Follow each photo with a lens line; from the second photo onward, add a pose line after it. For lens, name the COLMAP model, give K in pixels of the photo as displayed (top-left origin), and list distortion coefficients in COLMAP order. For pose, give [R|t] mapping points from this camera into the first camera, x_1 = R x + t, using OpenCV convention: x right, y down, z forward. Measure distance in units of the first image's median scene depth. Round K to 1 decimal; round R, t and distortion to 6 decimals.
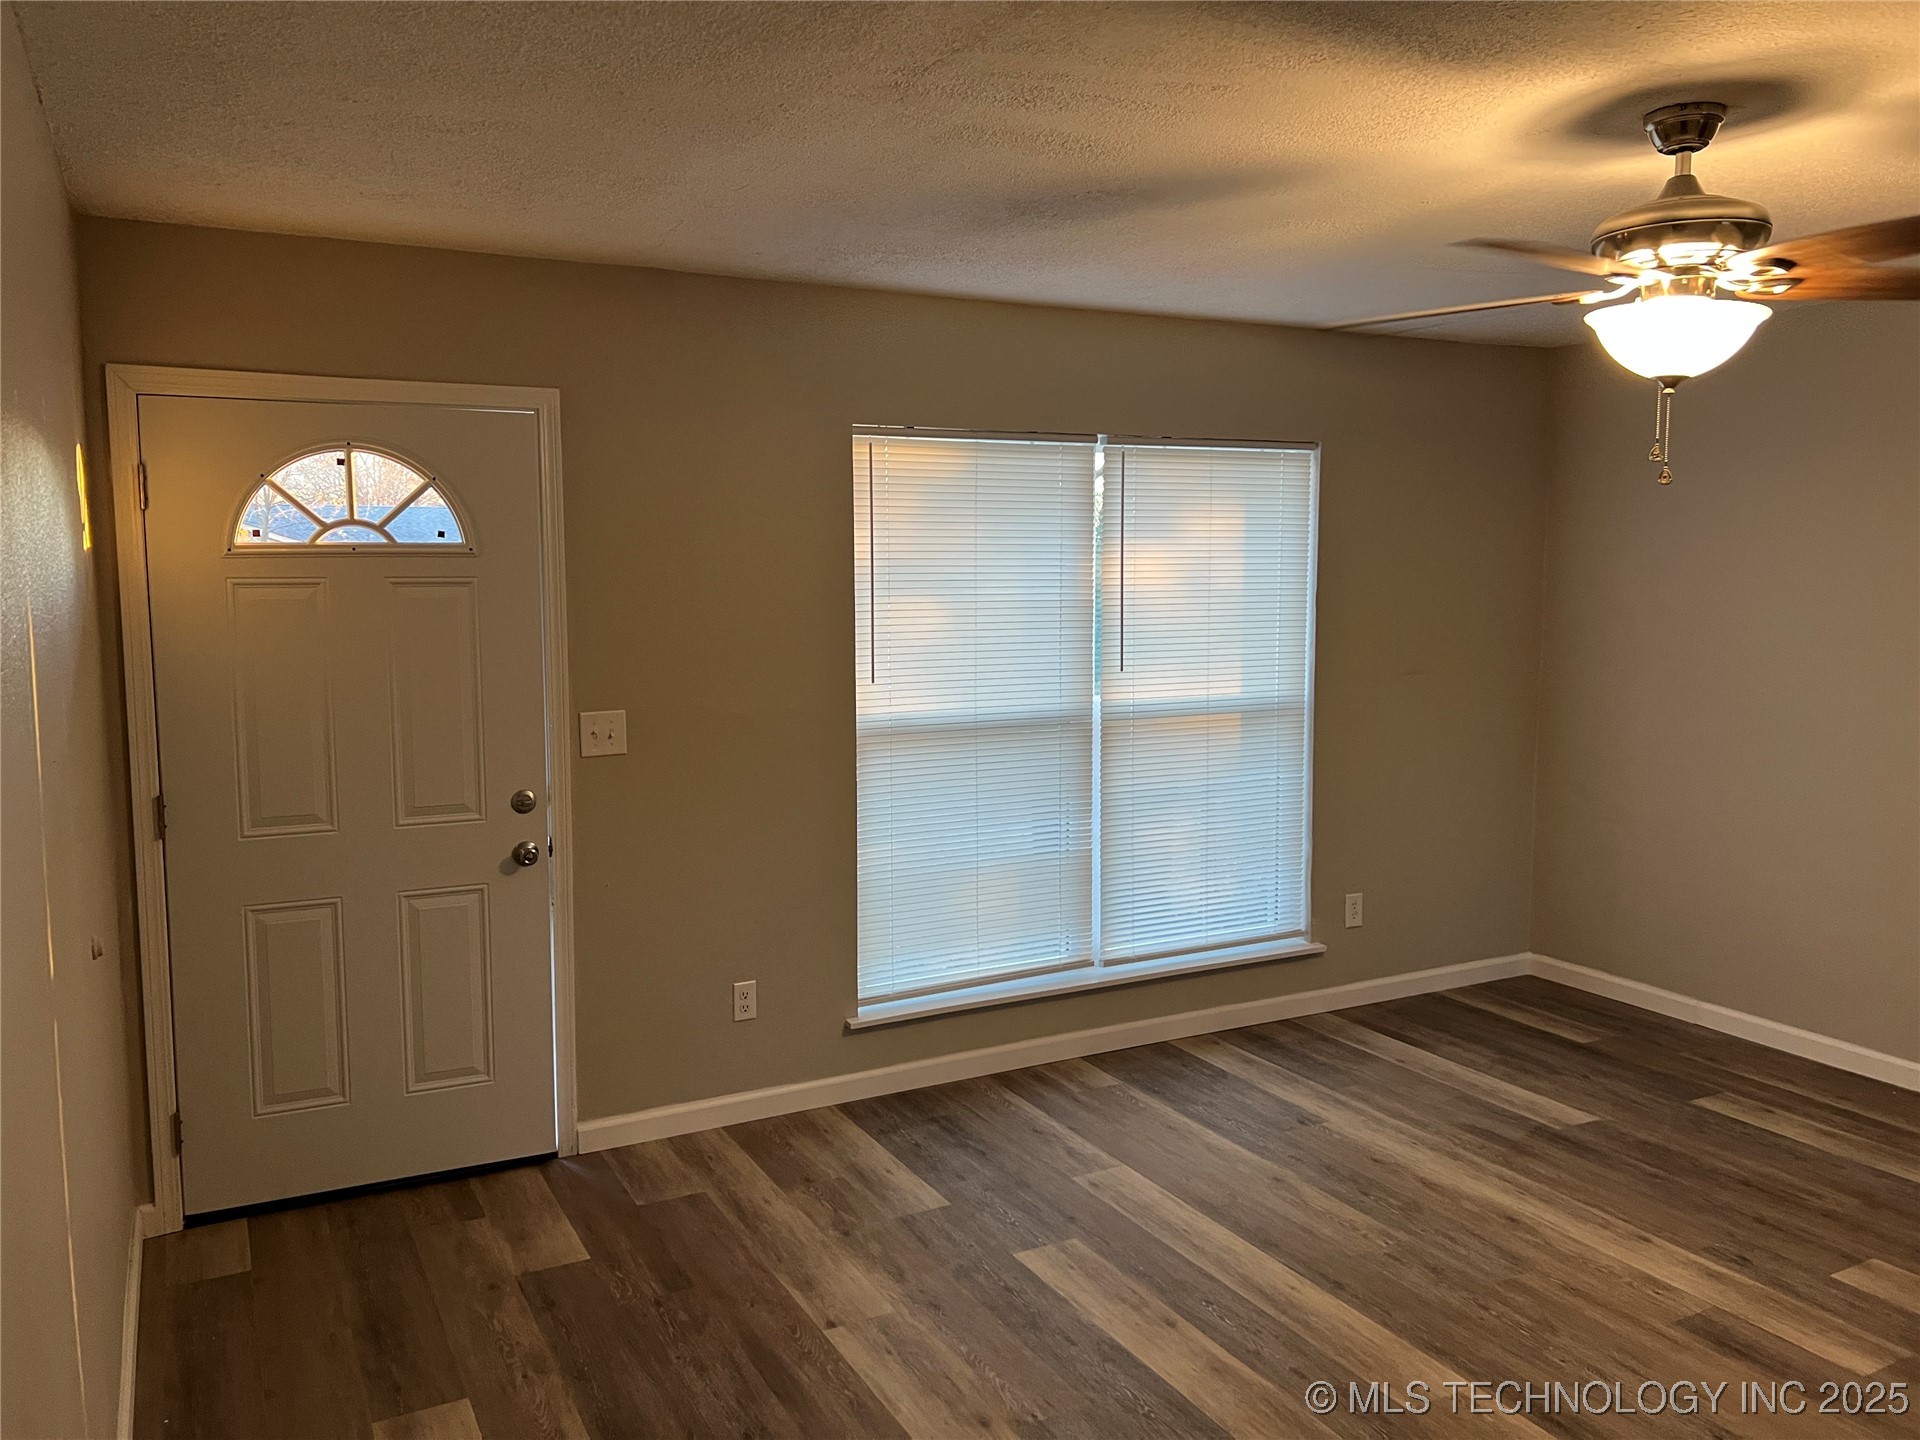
lens RADIAL K [[1452.1, 0, 970.6], [0, 1452.1, 704.2], [0, 0, 1]] dist [0.052121, -0.056242]
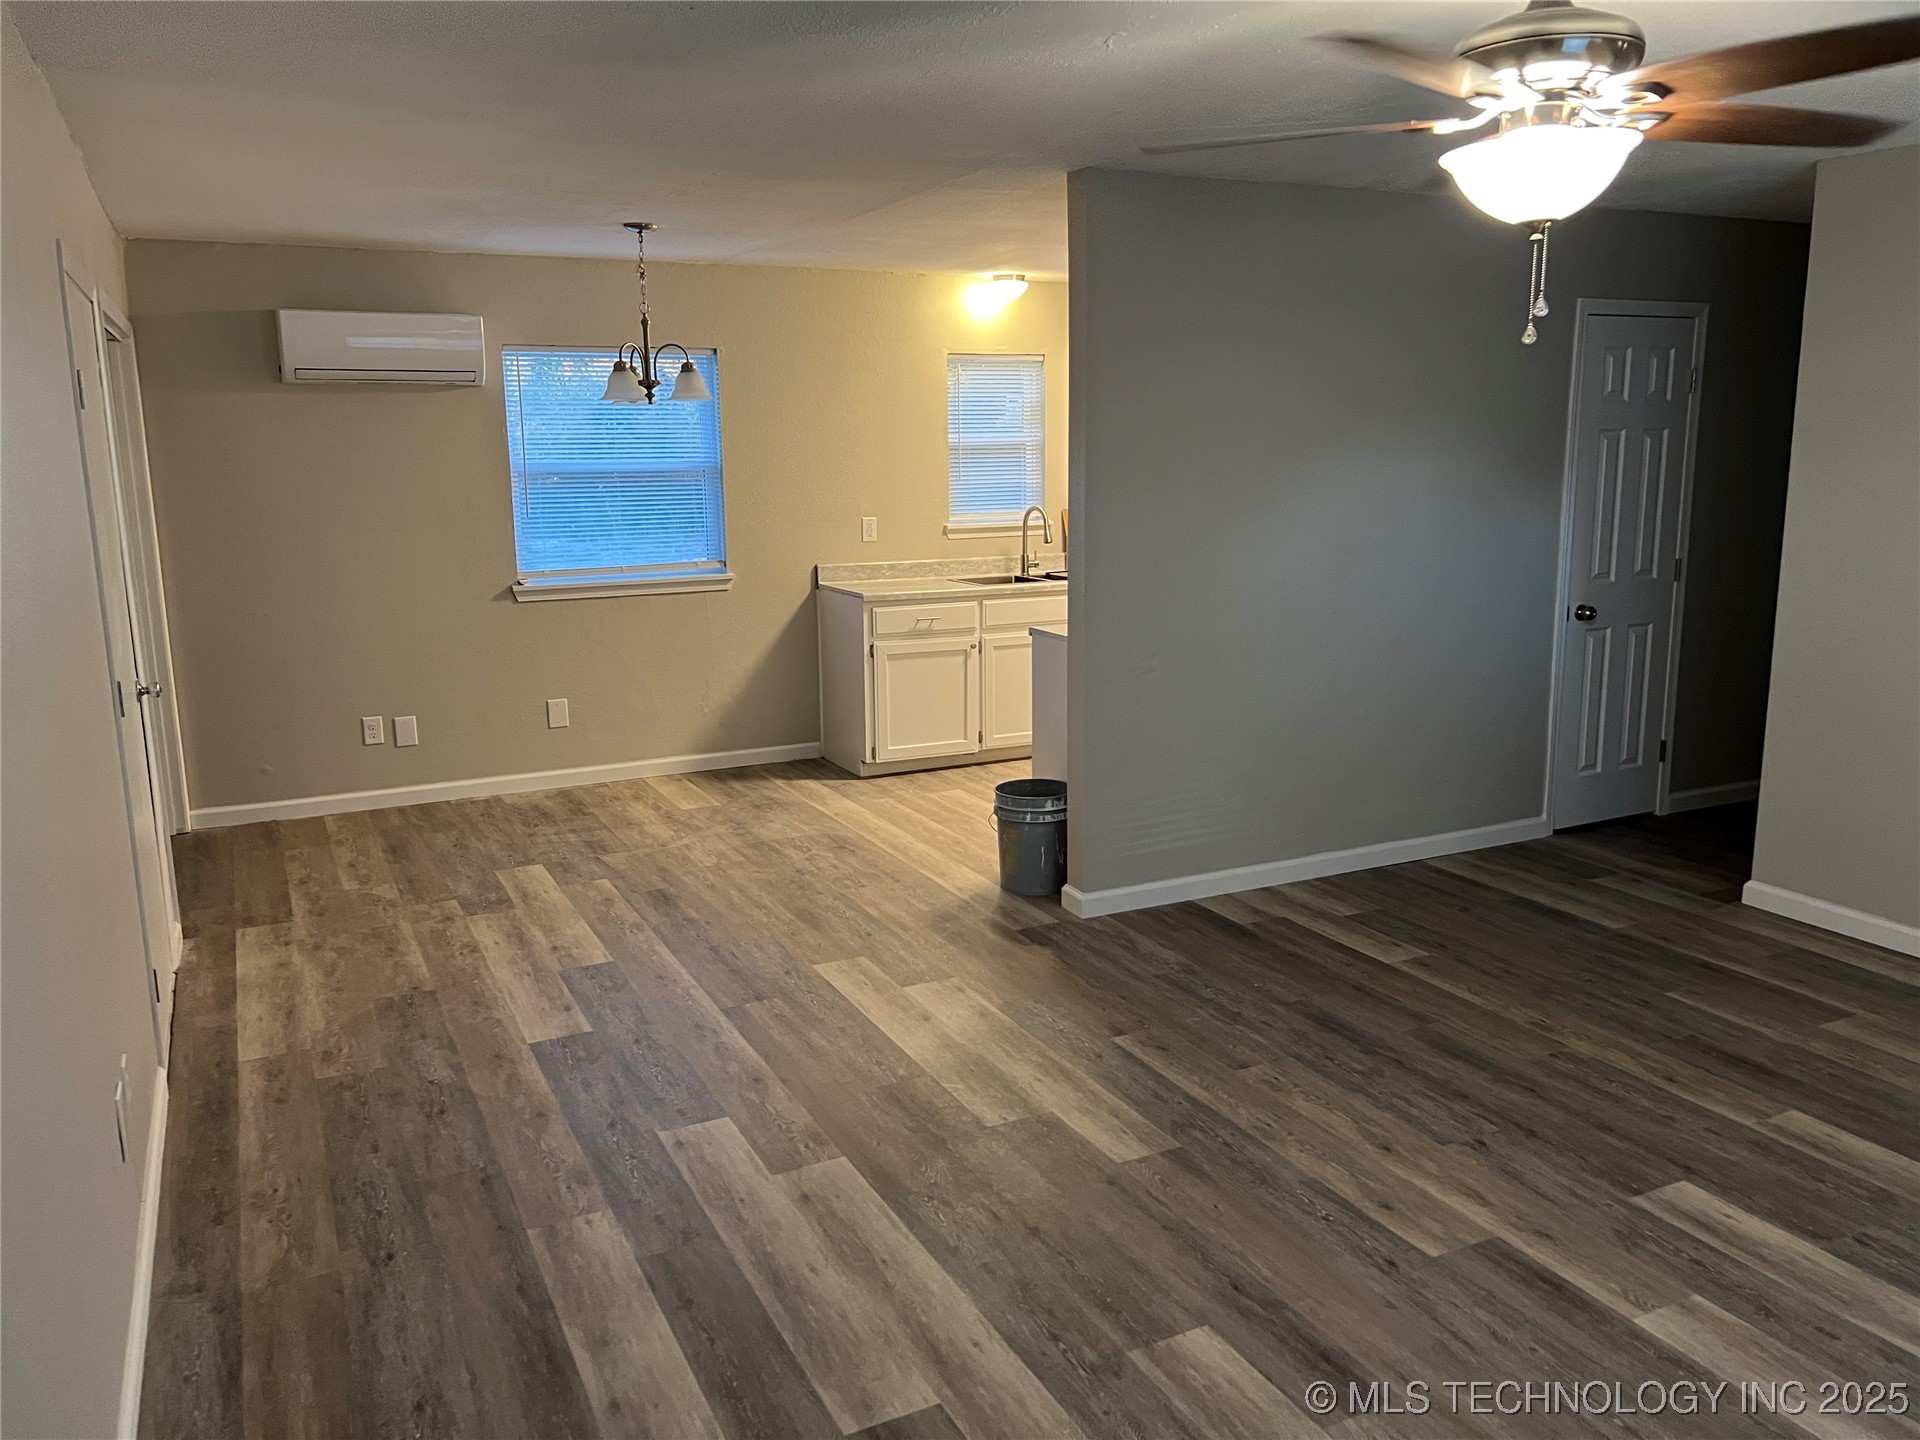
lens RADIAL K [[1452.1, 0, 971.5], [0, 1452.1, 718.2], [0, 0, 1]] dist [0.052121, -0.056242]
pose [[-0.999547, 0.008389, 0.028914, 0.536532], [0.016268, 0.958613, 0.284246, -0.129671], [-0.025333, 0.284588, -0.958315, 1.313359]]
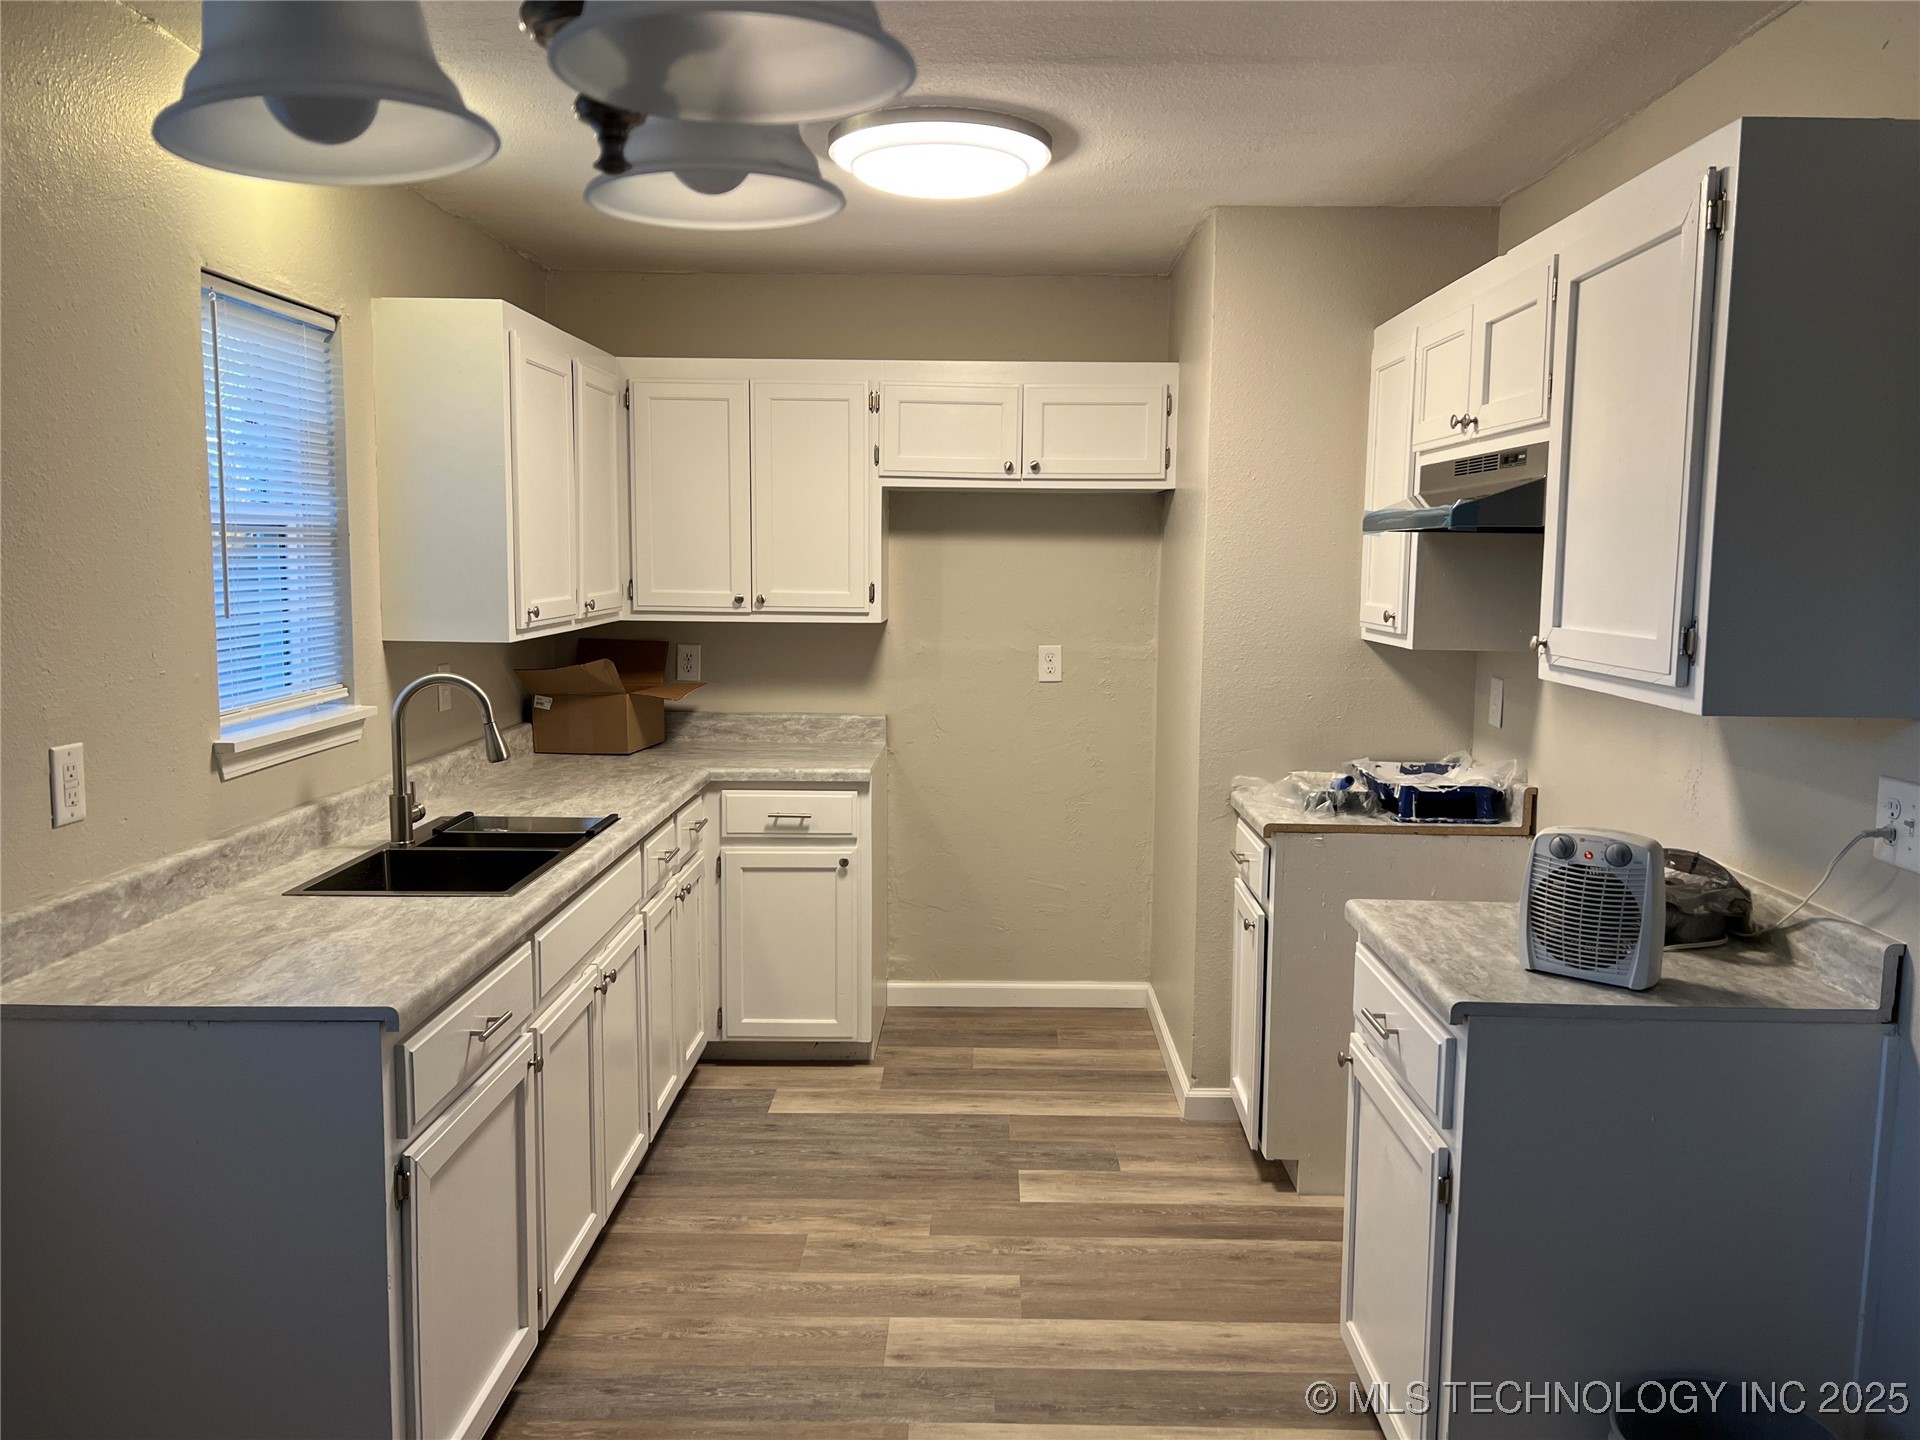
lens RADIAL K [[1452.1, 0, 977.4], [0, 1452.1, 705.0], [0, 0, 1]] dist [0.052121, -0.056242]
pose [[-0.493941, 0.092272, -0.864586, 1.042334], [-0.094466, 0.982772, 0.158854, 0.011067], [0.864349, 0.160139, -0.476715, 0.033479]]
